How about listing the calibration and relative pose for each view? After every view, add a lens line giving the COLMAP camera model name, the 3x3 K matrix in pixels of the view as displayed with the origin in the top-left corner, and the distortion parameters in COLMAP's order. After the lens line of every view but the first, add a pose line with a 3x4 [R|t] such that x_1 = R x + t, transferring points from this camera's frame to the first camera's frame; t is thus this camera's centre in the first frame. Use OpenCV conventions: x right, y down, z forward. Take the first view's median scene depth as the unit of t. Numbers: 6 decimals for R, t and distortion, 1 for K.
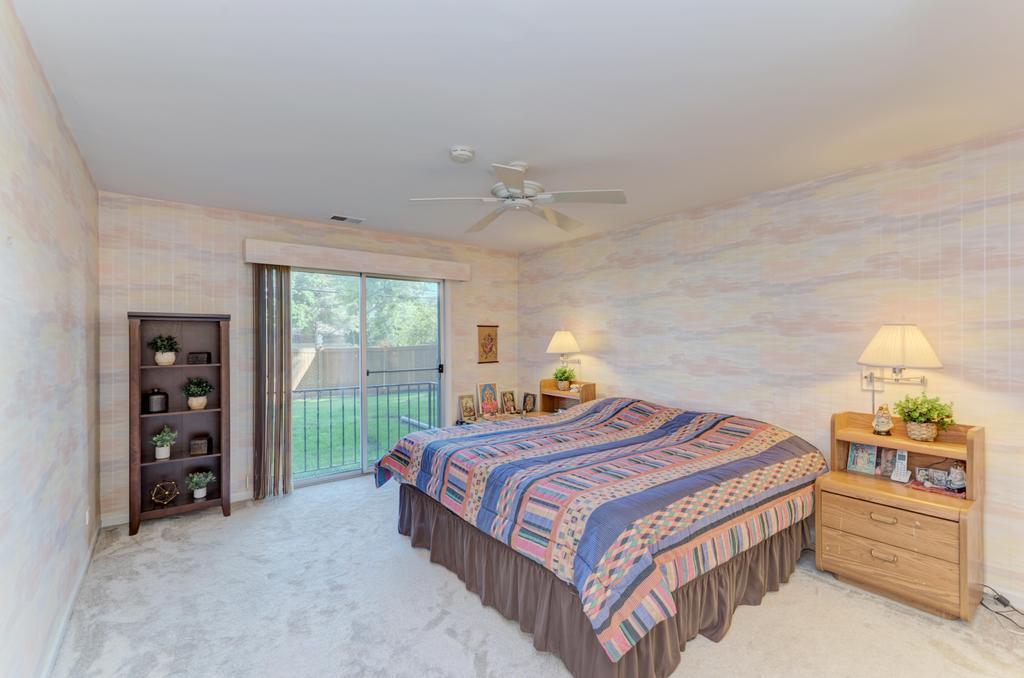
lens RADIAL K [[463.3, 0, 511.0], [0, 463.3, 338.6], [0, 0, 1]] dist [0.000845, 0.000067]
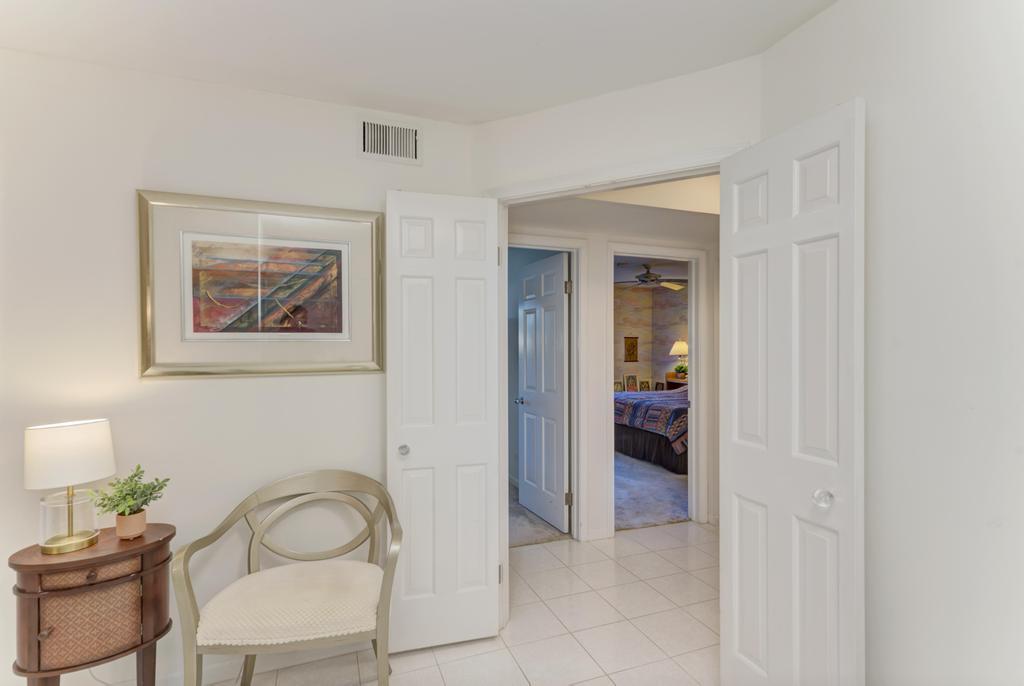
lens RADIAL K [[501.2, 0, 514.4], [0, 501.2, 345.2], [0, 0, 1]] dist [0.014675, -0.000990]
pose [[0.963970, 0.003851, -0.265984, 0.022206], [-0.003990, 0.999992, 0.000015, -0.000406], [0.265982, 0.001047, 0.963978, -0.813787]]
